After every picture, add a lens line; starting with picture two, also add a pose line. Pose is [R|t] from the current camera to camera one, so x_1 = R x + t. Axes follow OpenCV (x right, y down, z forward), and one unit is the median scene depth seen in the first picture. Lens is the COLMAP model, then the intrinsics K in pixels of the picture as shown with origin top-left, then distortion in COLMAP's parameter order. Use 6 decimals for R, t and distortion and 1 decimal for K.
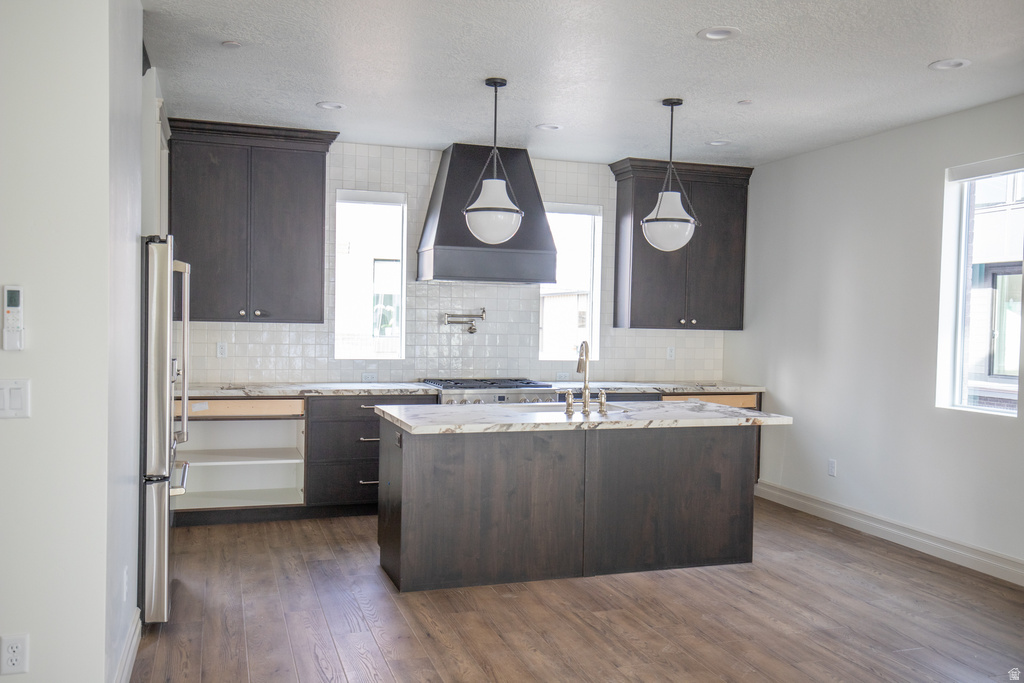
lens RADIAL K [[880.3, 0, 512.2], [0, 880.3, 344.1], [0, 0, 1]] dist [0.055913, 0.003278]
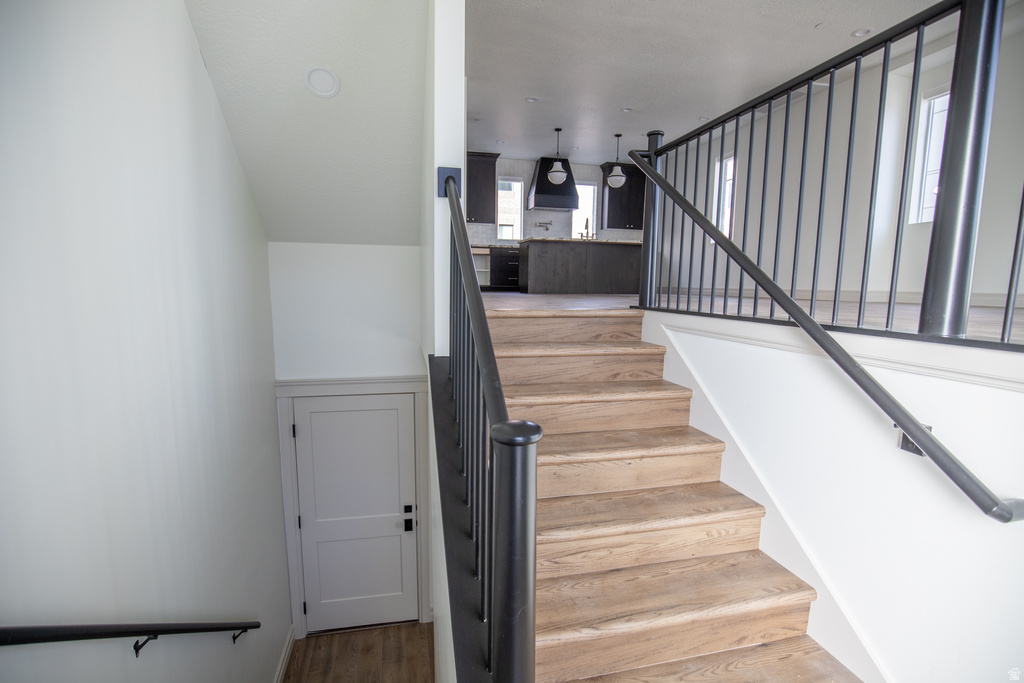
lens RADIAL K [[465.9, 0, 510.3], [0, 465.9, 343.6], [0, 0, 1]] dist [-0.029812, 0.001574]
pose [[0.994793, 0.007345, -0.101647, -0.011783], [0.003364, 0.994490, 0.104779, 0.198350], [0.101856, -0.104576, 0.989287, -0.493352]]
